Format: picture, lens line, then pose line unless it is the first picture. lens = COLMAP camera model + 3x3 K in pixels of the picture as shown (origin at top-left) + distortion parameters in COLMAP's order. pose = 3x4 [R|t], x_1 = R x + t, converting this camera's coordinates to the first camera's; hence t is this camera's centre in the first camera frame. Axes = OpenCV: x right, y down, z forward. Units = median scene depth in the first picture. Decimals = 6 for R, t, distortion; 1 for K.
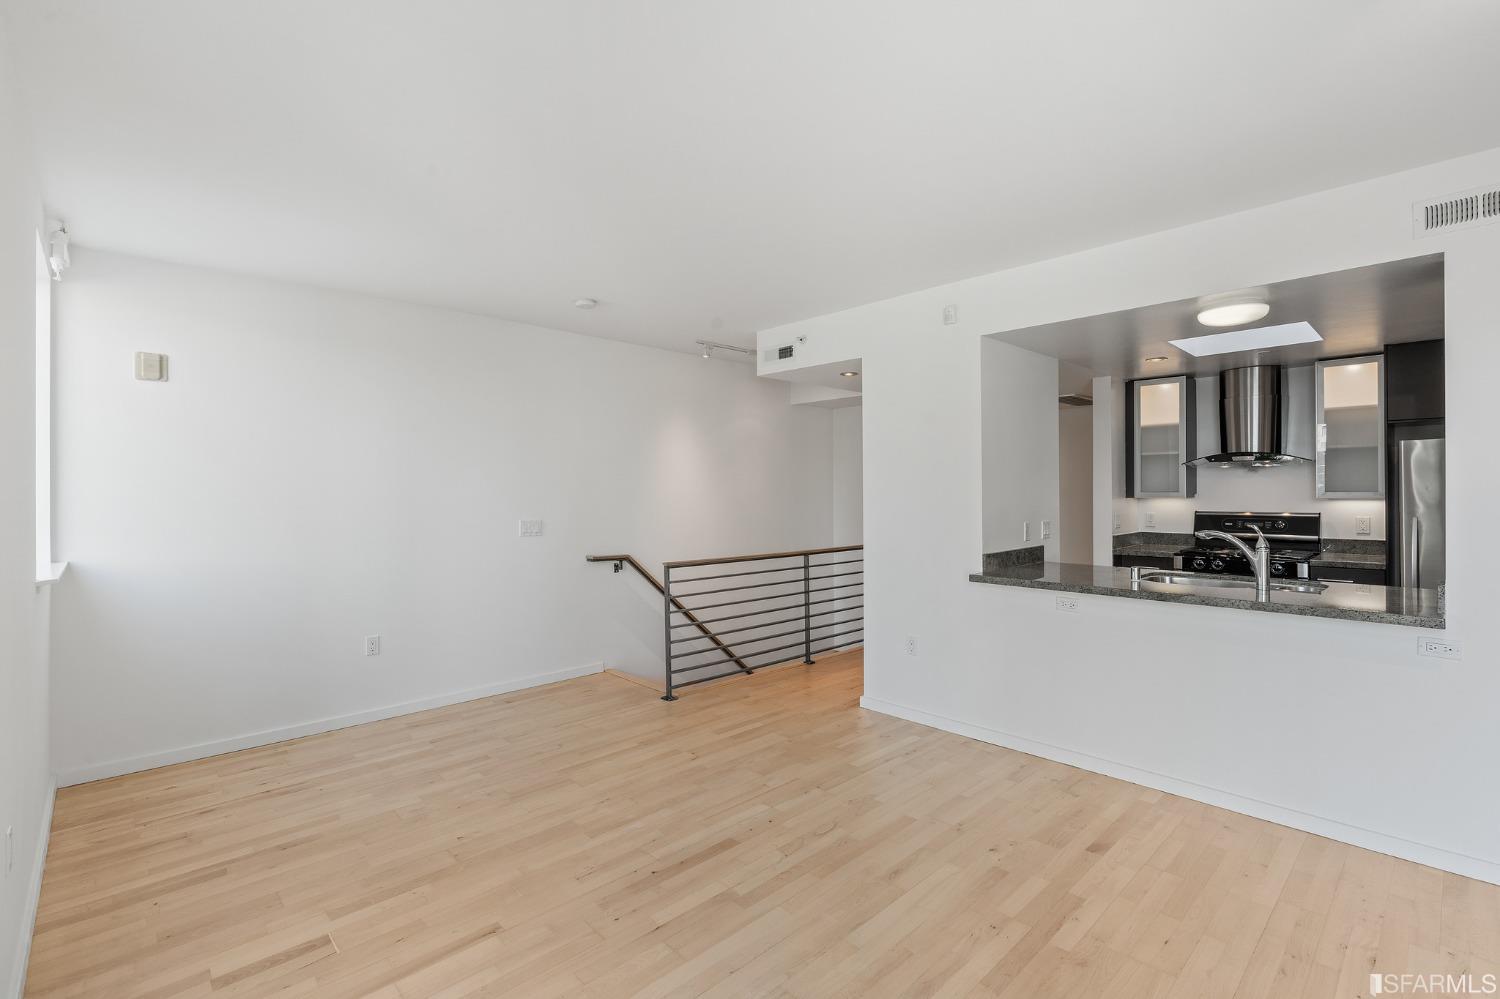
lens RADIAL K [[678.0, 0, 752.0], [0, 678.0, 492.7], [0, 0, 1]] dist [-0.004268, 0.000702]
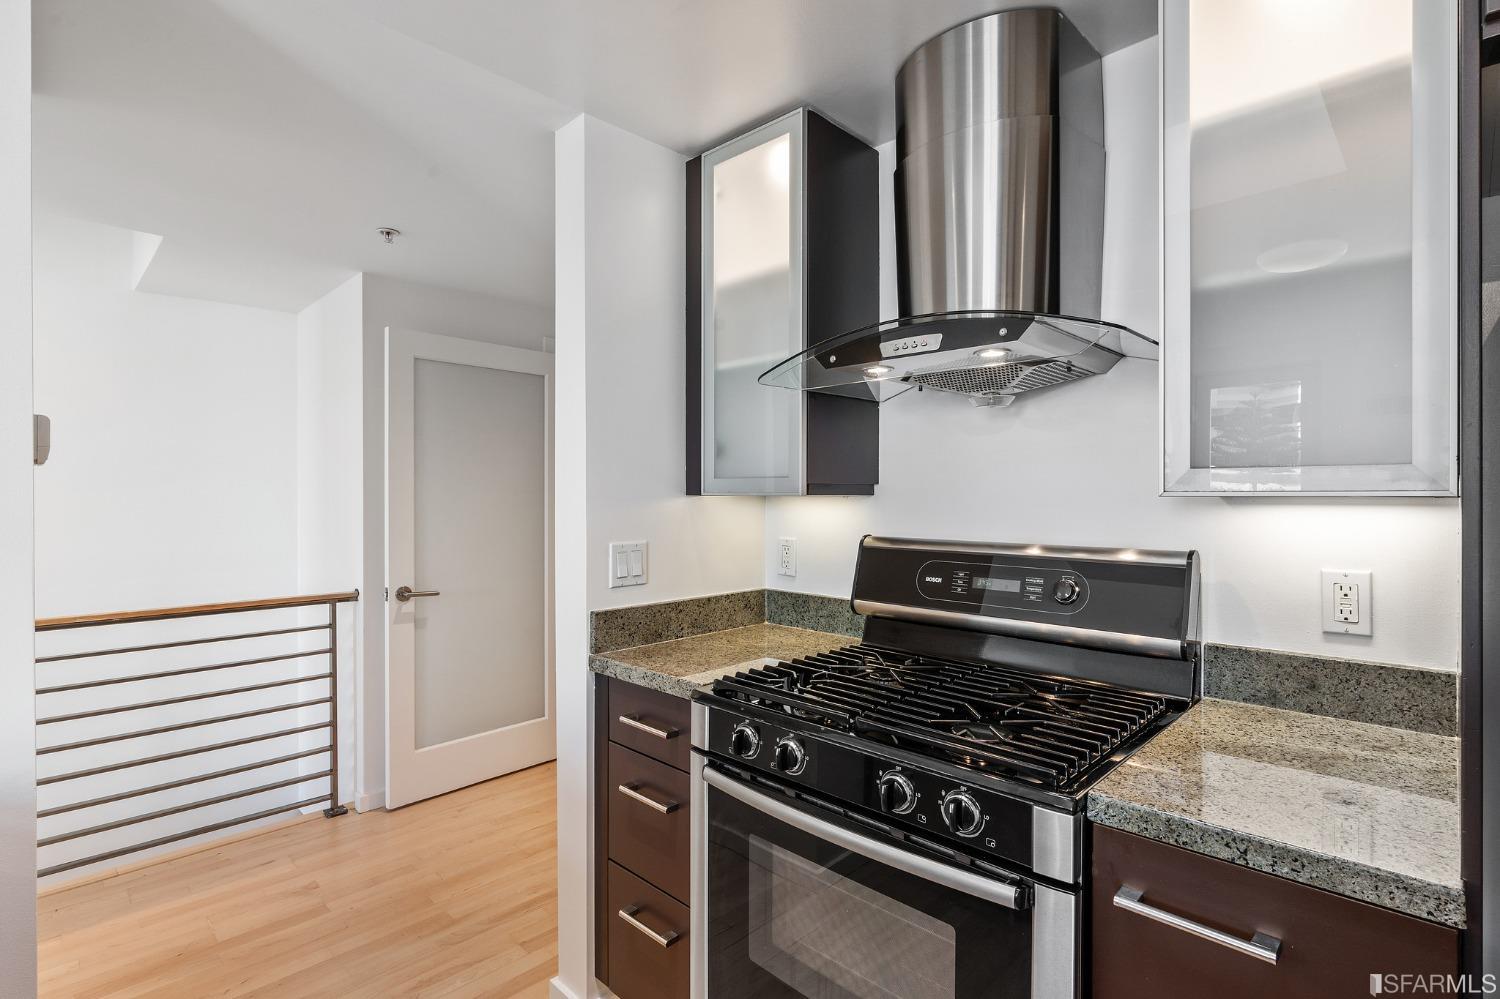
lens RADIAL K [[722.8, 0, 750.0], [0, 722.8, 499.5], [0, 0, 1]] dist [0.000490, 0.000210]
pose [[0.999476, 0.006557, 0.031696, 0.748977], [-0.006728, 0.999963, 0.005276, 0.010477], [-0.031660, -0.005487, 0.999484, 0.820948]]
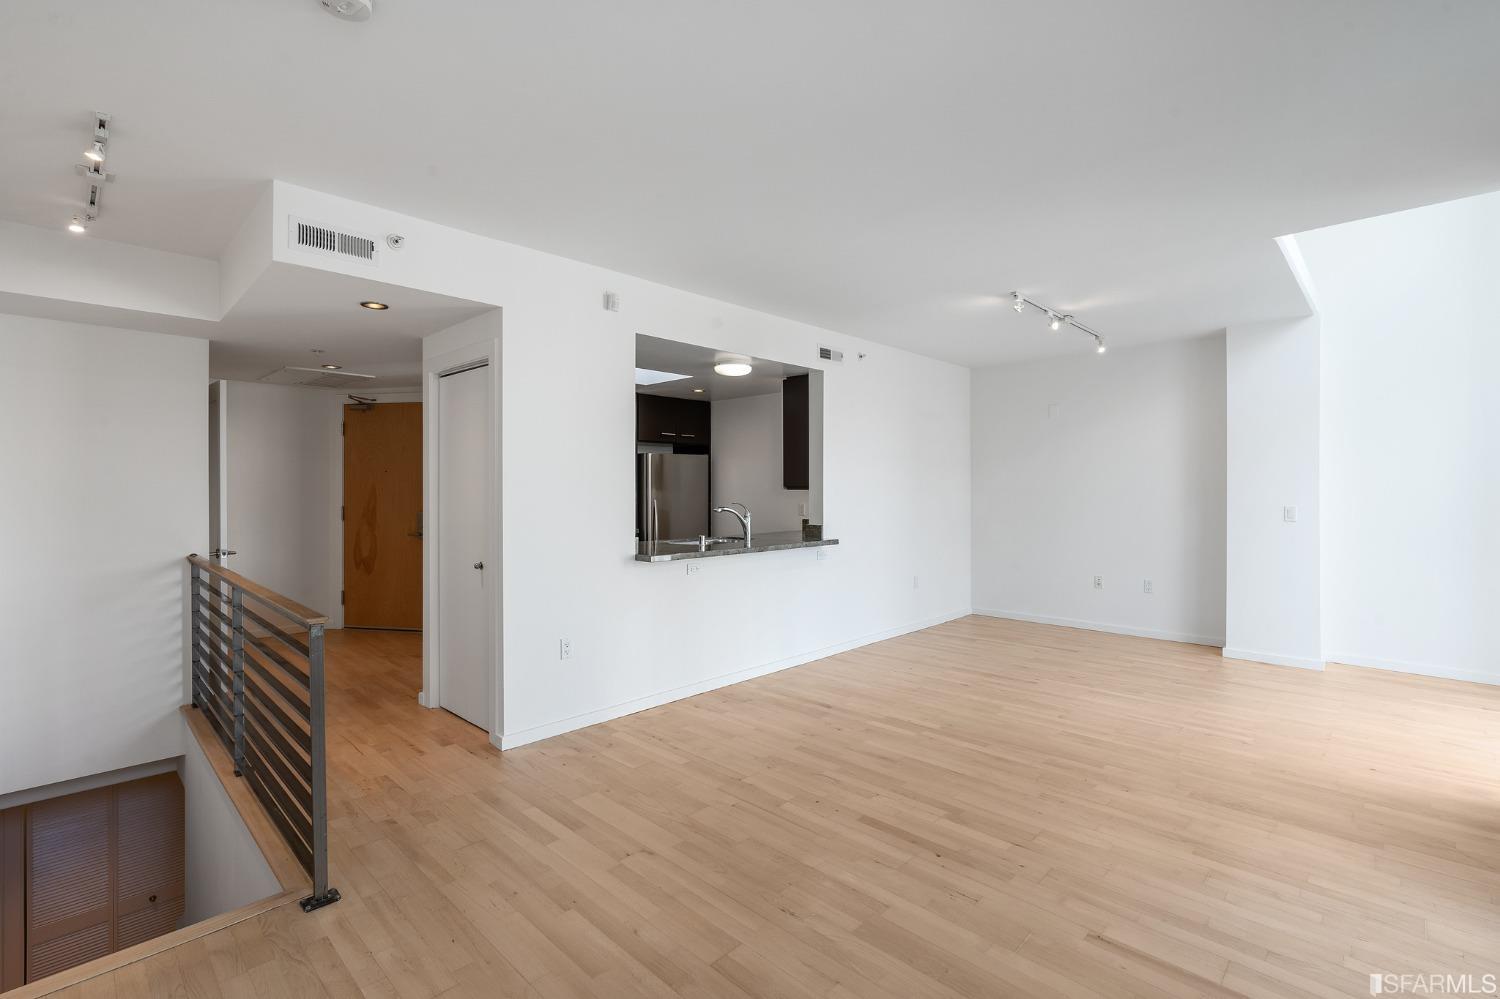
lens RADIAL K [[678.0, 0, 752.0], [0, 678.0, 492.7], [0, 0, 1]] dist [-0.004268, 0.000702]
pose [[-0.042697, -0.001920, 0.999086, -0.673003], [0.001986, 0.999996, 0.002007, 0.016531], [-0.999086, 0.002070, -0.042693, 0.788155]]
